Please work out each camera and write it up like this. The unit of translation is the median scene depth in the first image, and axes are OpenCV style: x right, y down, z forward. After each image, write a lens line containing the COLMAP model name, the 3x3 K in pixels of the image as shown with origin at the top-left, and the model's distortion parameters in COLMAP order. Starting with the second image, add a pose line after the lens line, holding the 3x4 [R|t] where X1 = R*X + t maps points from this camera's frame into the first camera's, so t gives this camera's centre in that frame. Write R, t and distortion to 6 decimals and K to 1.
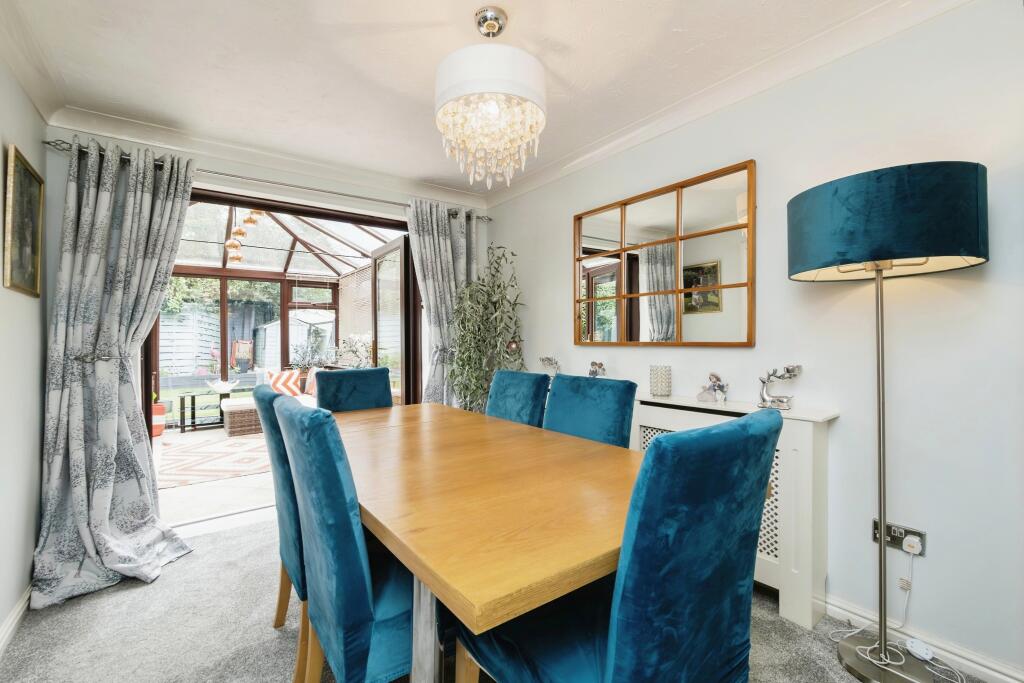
lens RADIAL K [[435.7, 0, 512.6], [0, 435.7, 341.3], [0, 0, 1]] dist [-0.002562, -0.000141]
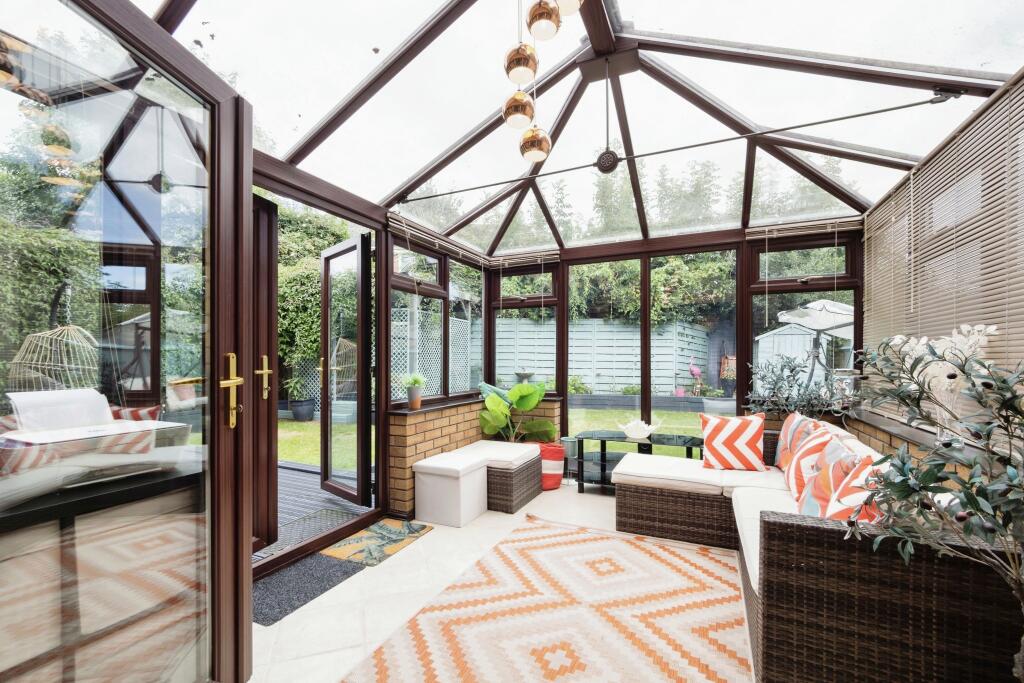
lens RADIAL K [[435.7, 0, 522.2], [0, 435.7, 358.9], [0, 0, 1]] dist [-0.002562, -0.000141]
pose [[0.487492, 0.003353, -0.873121, -0.185076], [0.001096, 0.999989, 0.004453, 0.000416], [0.873127, -0.003128, 0.487483, 0.494357]]
